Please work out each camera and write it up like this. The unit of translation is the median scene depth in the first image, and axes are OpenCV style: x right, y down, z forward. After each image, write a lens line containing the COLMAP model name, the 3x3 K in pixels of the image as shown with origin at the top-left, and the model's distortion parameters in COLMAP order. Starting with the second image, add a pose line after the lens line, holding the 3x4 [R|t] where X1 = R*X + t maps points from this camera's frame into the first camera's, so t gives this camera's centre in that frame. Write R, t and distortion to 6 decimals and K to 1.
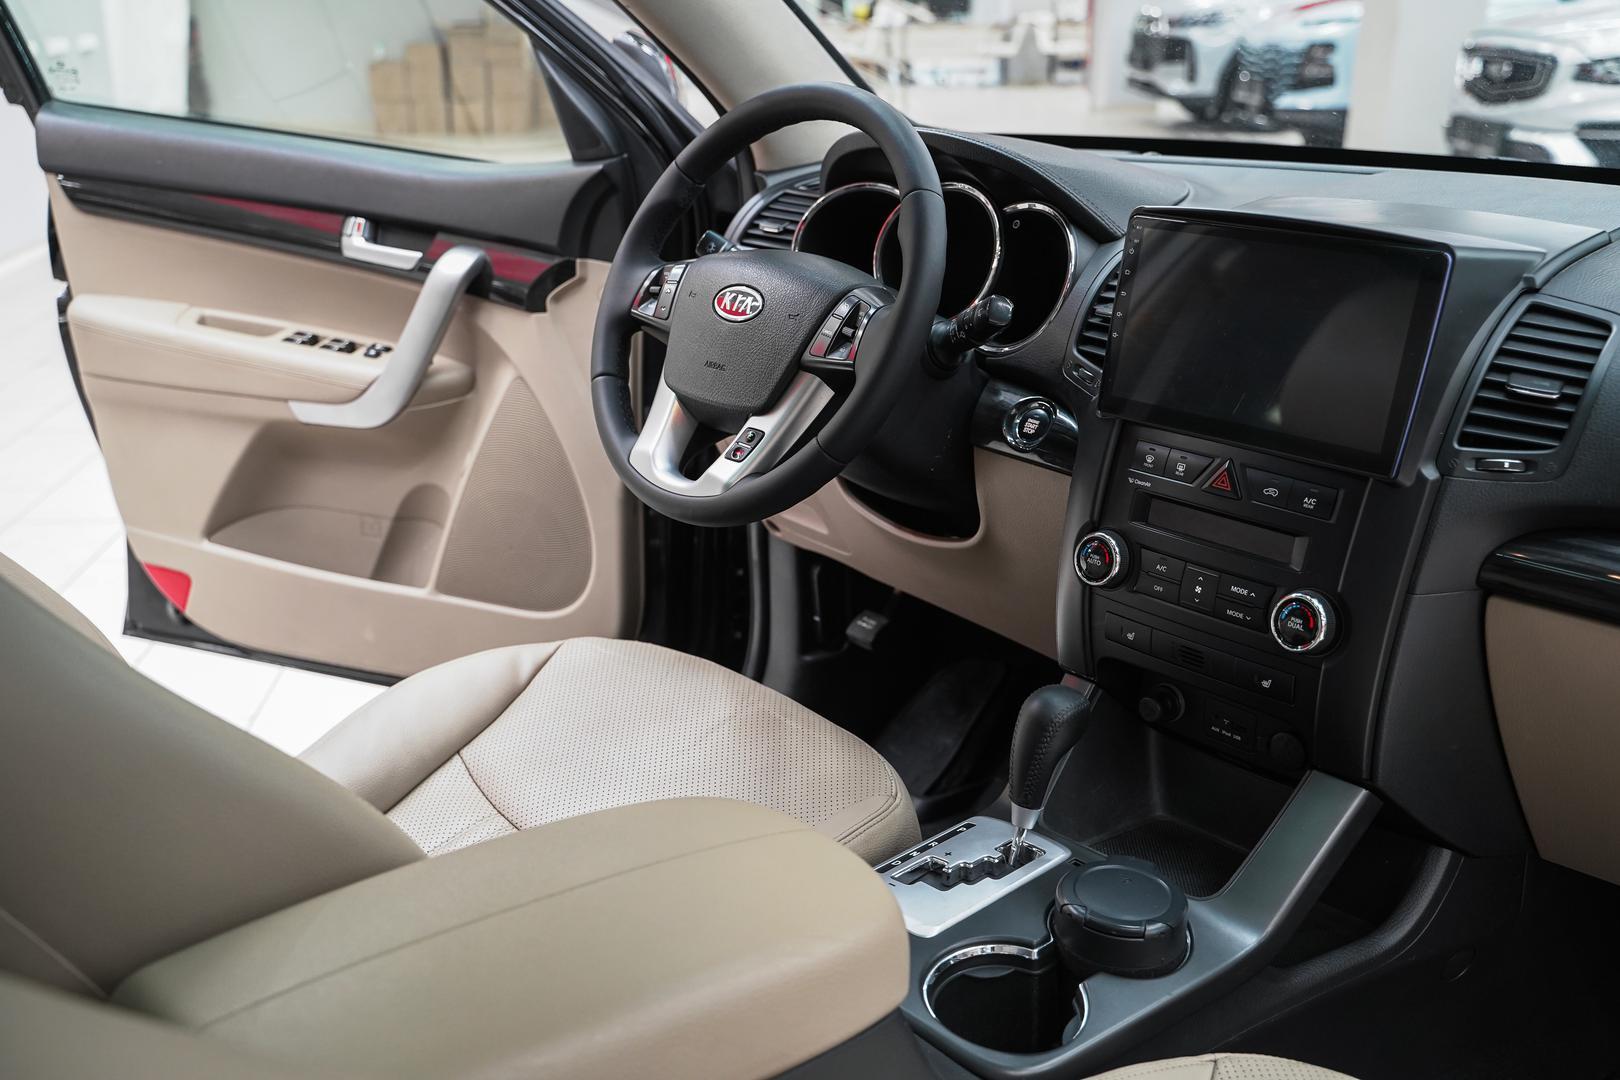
lens RADIAL K [[1636.3, 0, 806.6], [0, 1636.3, 525.0], [0, 0, 1]] dist [-0.009569, 0.043937]
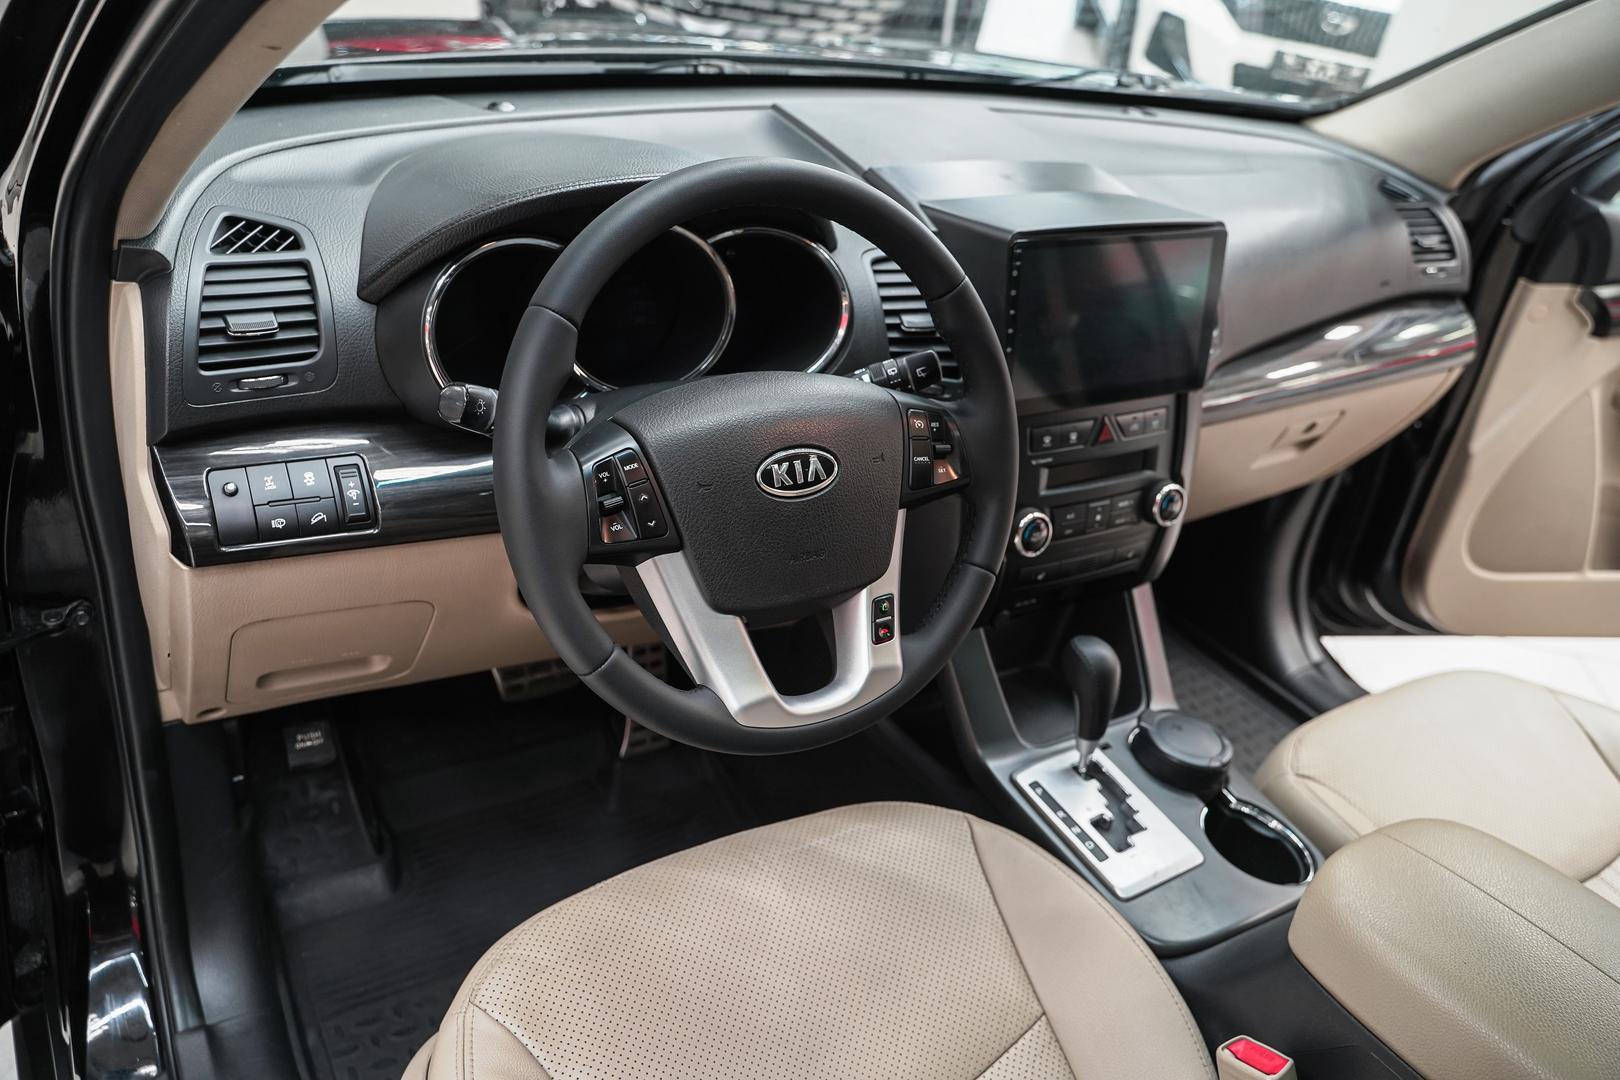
lens RADIAL K [[1290.6, 0, 805.0], [0, 1290.6, 536.5], [0, 0, 1]] dist [-0.010940, 0.004249]
pose [[0.168964, -0.487198, 0.856790, -0.594385], [0.165107, 0.870996, 0.462716, -0.400211], [-0.971695, 0.063280, 0.227607, 0.875838]]
